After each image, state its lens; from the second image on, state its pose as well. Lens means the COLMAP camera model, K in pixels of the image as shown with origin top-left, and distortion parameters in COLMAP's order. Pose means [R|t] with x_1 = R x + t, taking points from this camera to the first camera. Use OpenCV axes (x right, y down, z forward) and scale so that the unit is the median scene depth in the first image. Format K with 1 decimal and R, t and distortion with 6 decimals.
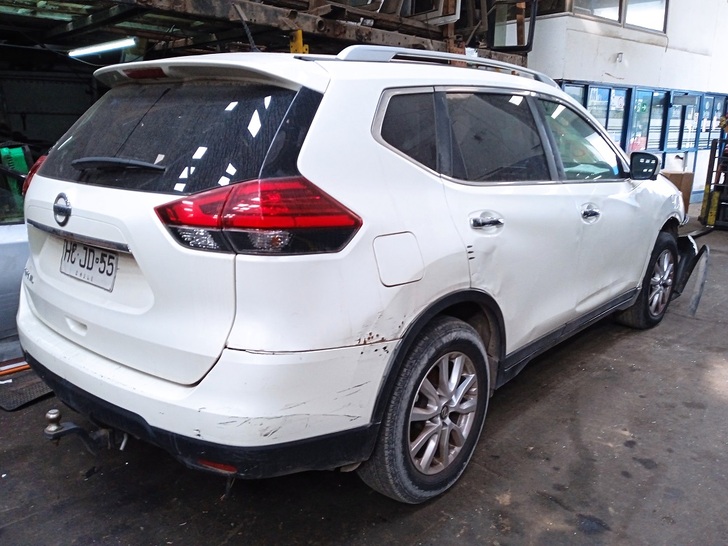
lens RADIAL K [[625.1, 0, 364.2], [0, 625.1, 271.6], [0, 0, 1]] dist [0.001245, 0.000079]
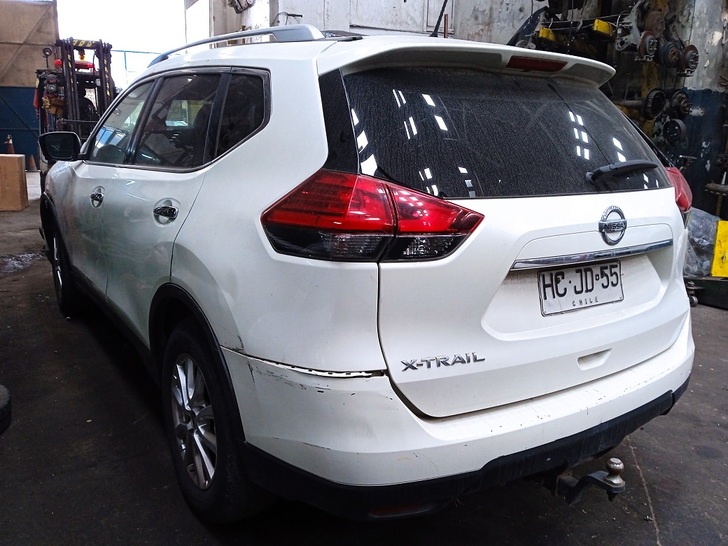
lens RADIAL K [[625.1, 0, 364.6], [0, 625.1, 274.1], [0, 0, 1]] dist [0.001245, 0.000079]
pose [[0.280361, -0.243106, 0.928600, -1.364325], [0.197972, 0.961243, 0.191881, -0.262345], [-0.939258, 0.130041, 0.317623, 1.039236]]
